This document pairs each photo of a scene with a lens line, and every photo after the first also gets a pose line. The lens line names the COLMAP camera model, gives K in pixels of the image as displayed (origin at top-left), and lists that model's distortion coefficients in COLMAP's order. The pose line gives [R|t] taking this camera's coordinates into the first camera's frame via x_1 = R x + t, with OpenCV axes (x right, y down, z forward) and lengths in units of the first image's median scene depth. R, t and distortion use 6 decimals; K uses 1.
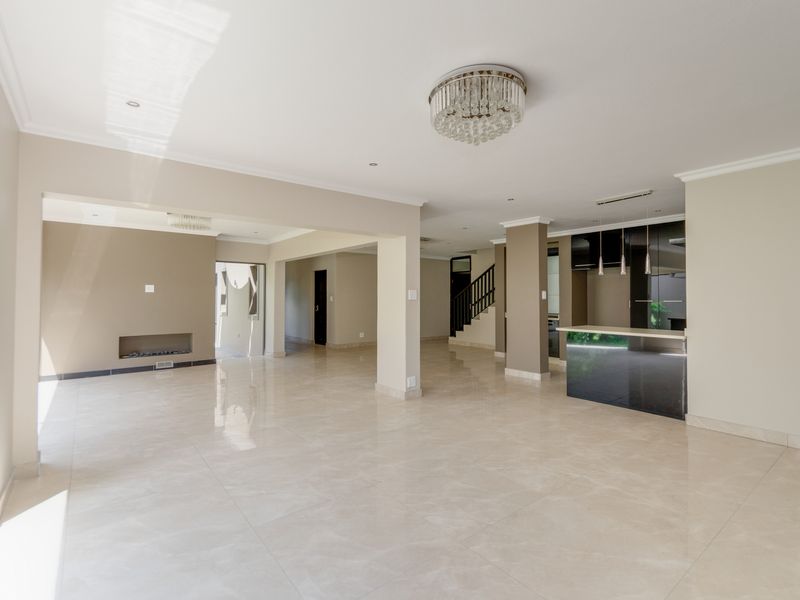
lens RADIAL K [[397.5, 0, 399.5], [0, 397.5, 297.4], [0, 0, 1]] dist [-0.001365, 0.003451]
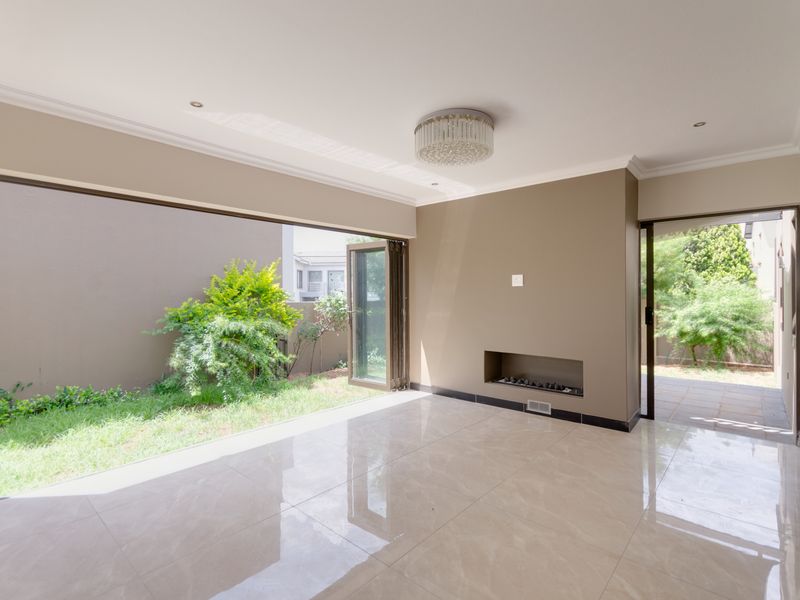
lens RADIAL K [[397.5, 0, 399.3], [0, 397.5, 296.3], [0, 0, 1]] dist [-0.001365, 0.003451]
pose [[0.178458, 0.001932, -0.983946, -0.041077], [0.003468, 0.999991, 0.002593, 0.000242], [0.983941, -0.003875, 0.178450, 0.708351]]
